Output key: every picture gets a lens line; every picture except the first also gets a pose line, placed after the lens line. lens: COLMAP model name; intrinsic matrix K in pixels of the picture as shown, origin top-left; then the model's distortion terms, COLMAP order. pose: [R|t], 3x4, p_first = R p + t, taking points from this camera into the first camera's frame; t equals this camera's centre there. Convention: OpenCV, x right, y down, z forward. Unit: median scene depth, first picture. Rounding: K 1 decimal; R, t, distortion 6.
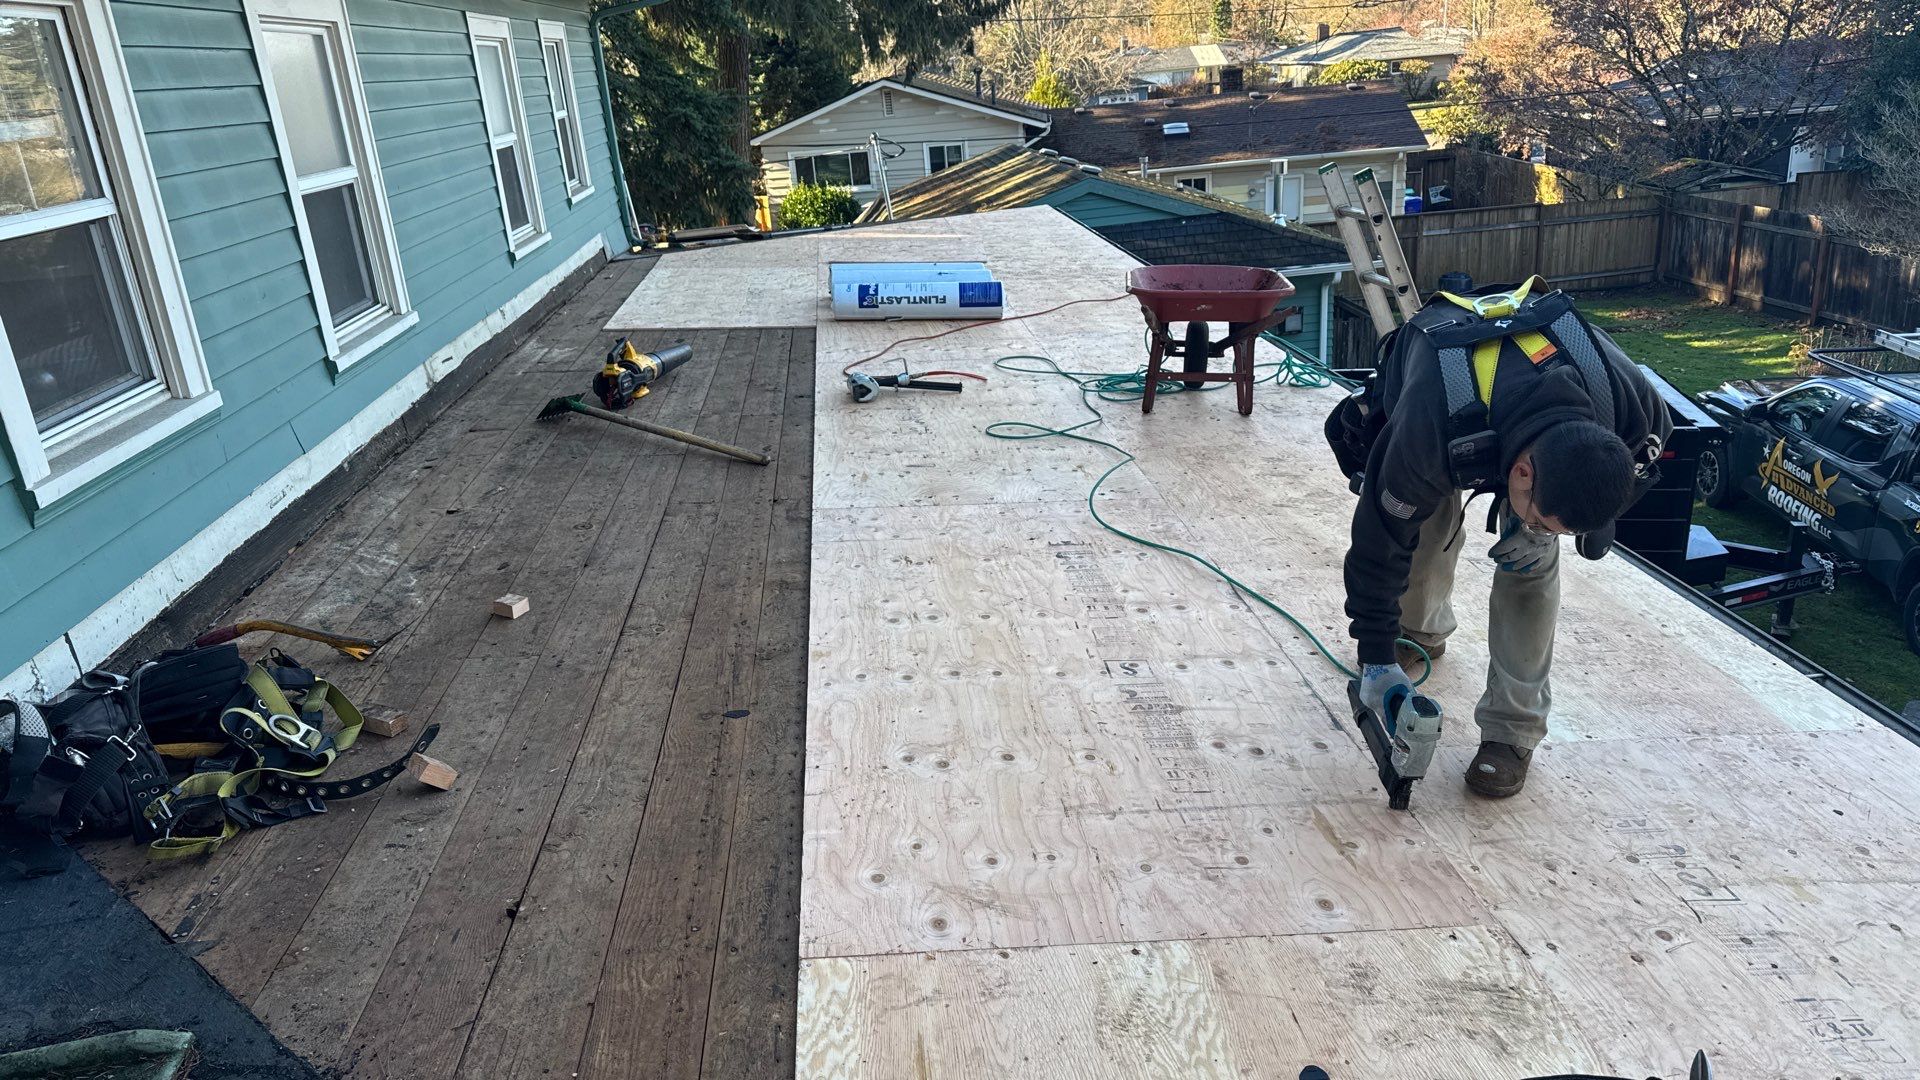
lens RADIAL K [[1327.1, 0, 948.9], [0, 1327.1, 541.5], [0, 0, 1]] dist [0.089796, -0.145347]
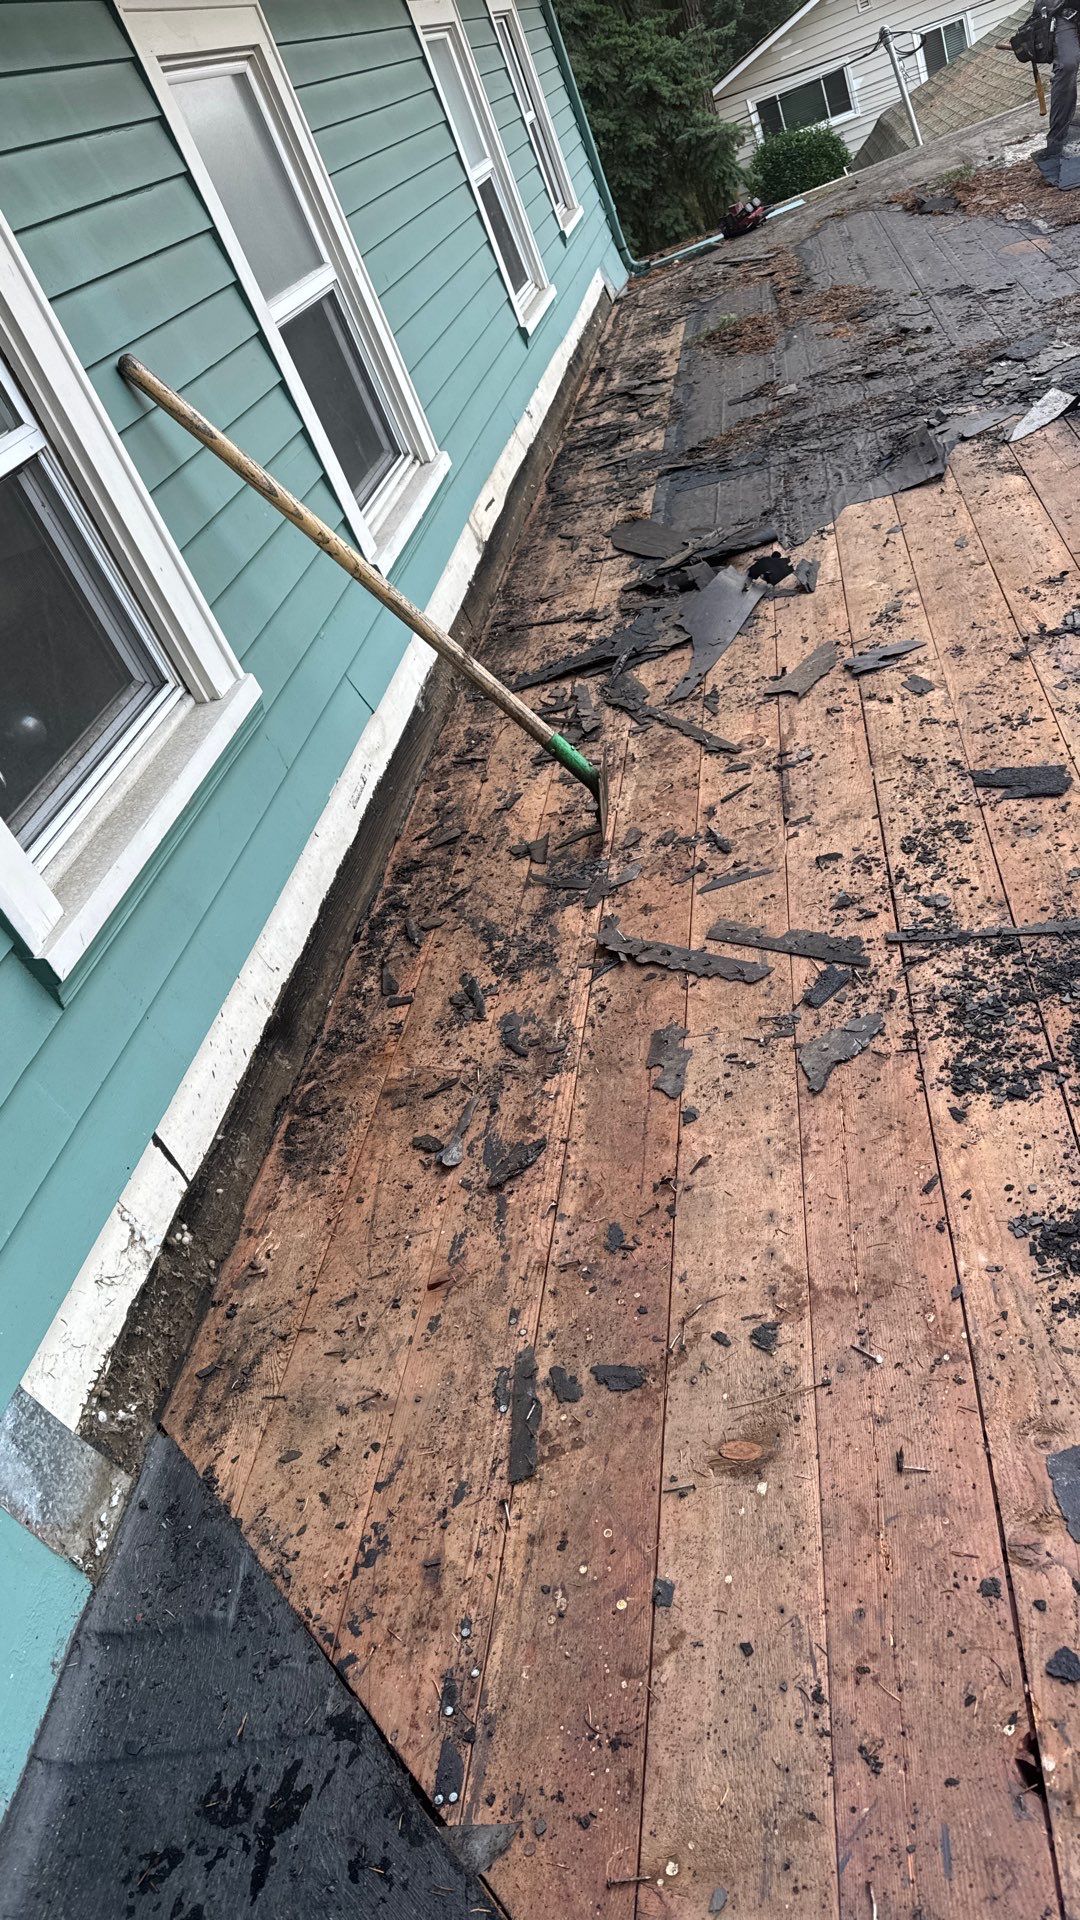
lens RADIAL K [[1327.1, 0, 540.2], [0, 1327.1, 975.1], [0, 0, 1]] dist [0.089796, -0.145347]
pose [[0.936677, -0.105351, -0.333973, -0.030056], [0.196950, 0.947038, 0.253632, -0.017284], [0.289565, -0.303347, 0.907817, 0.058462]]
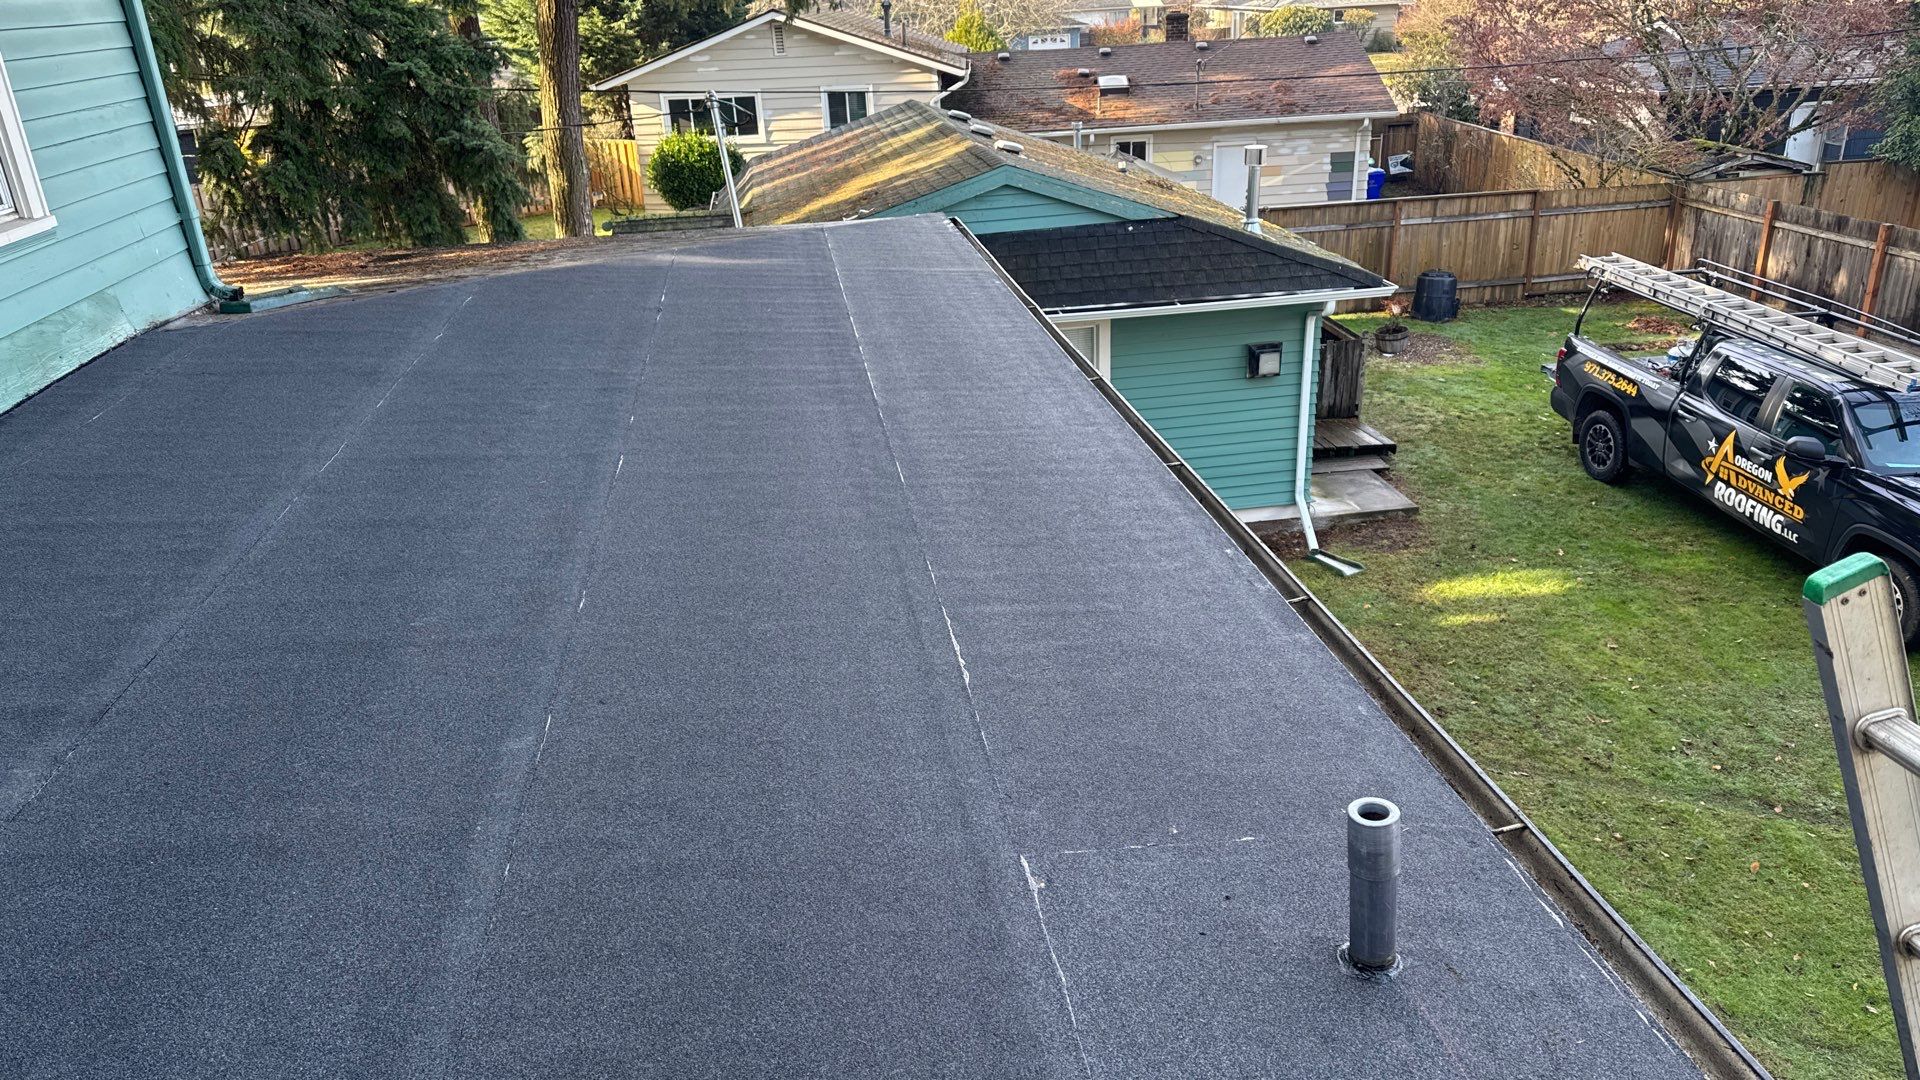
lens RADIAL K [[1321.1, 0, 977.0], [0, 1321.1, 538.7], [0, 0, 1]] dist [0.104070, -0.161059]
pose [[0.997123, 0.007350, 0.075444, 0.026196], [-0.010583, 0.999038, 0.042547, -0.069307], [-0.075059, -0.043224, 0.996242, 0.187143]]
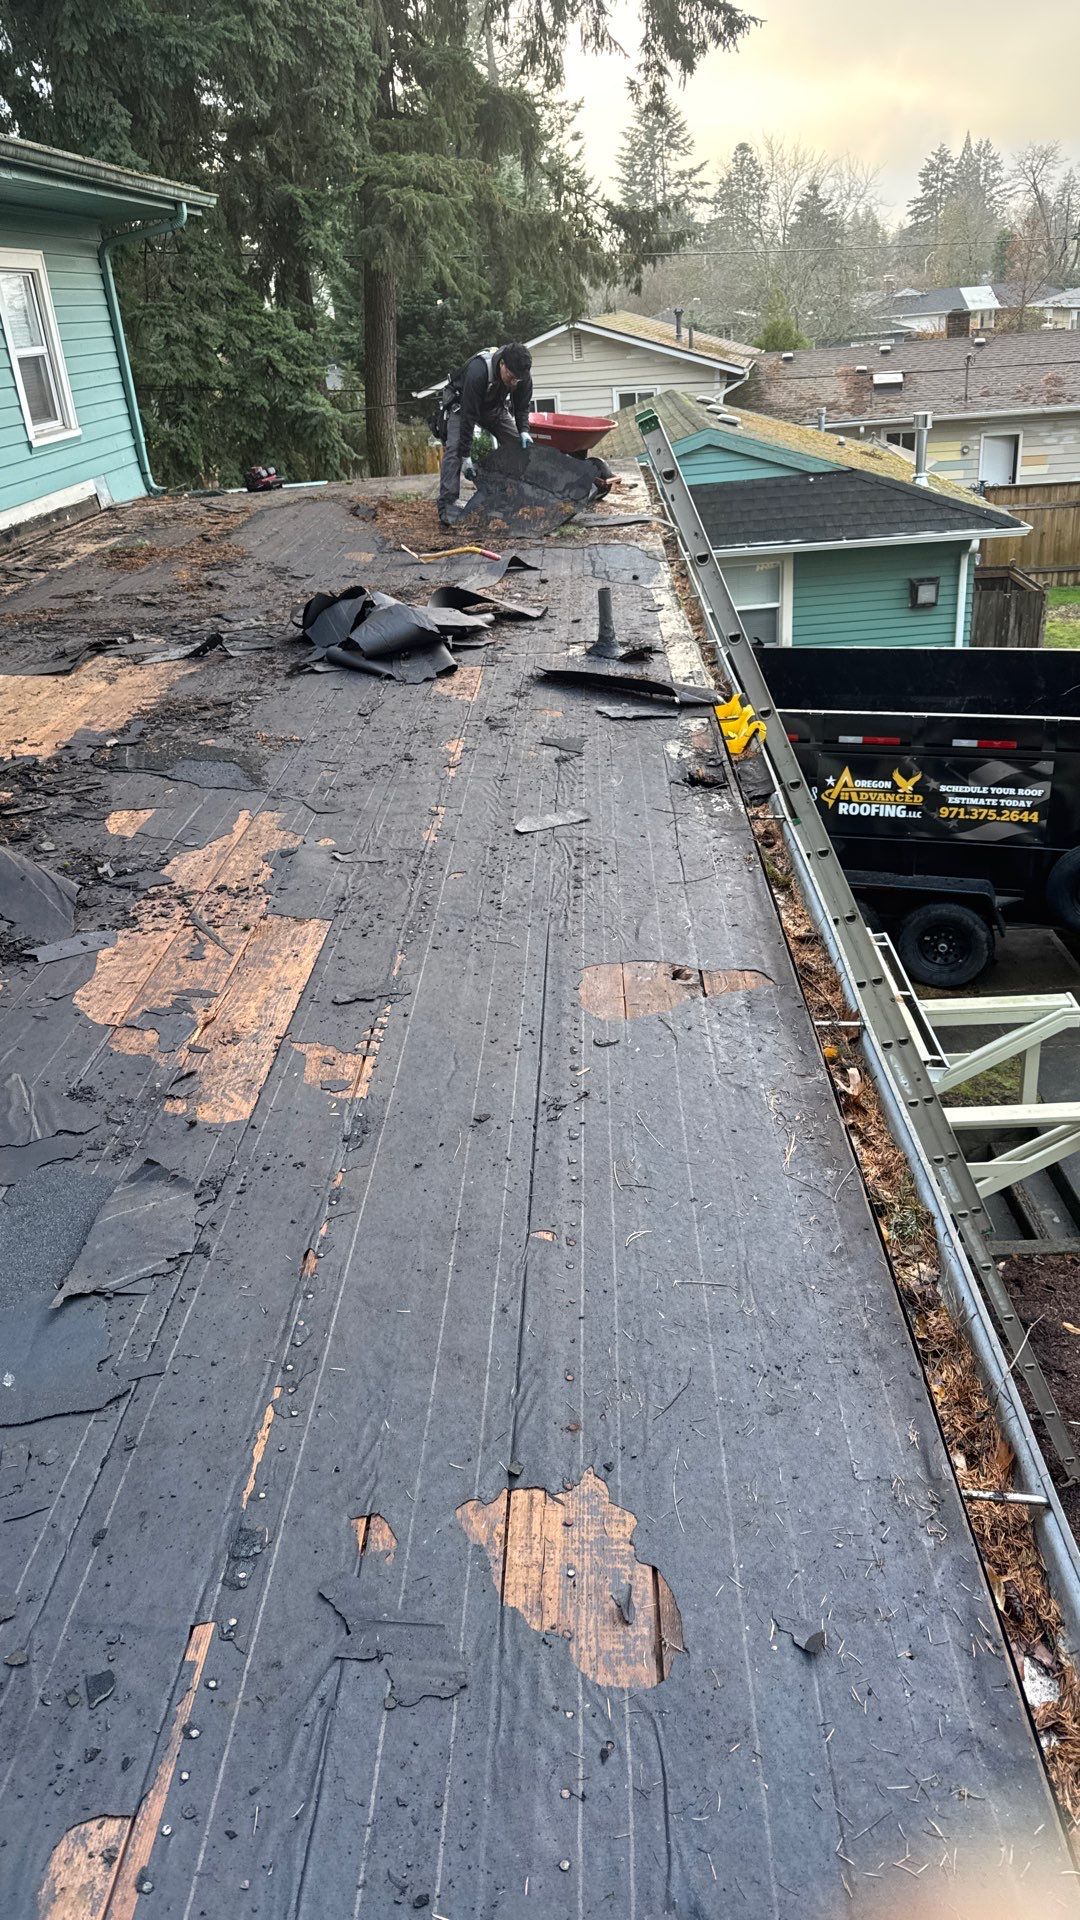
lens RADIAL K [[1341.6, 0, 536.9], [0, 1341.6, 937.0], [0, 0, 1]] dist [0.093164, -0.194252]
pose [[0.992556, 0.055029, -0.108645, 0.077101], [-0.044669, 0.994418, 0.095592, -0.004240], [0.113298, -0.090027, 0.989474, 0.017319]]
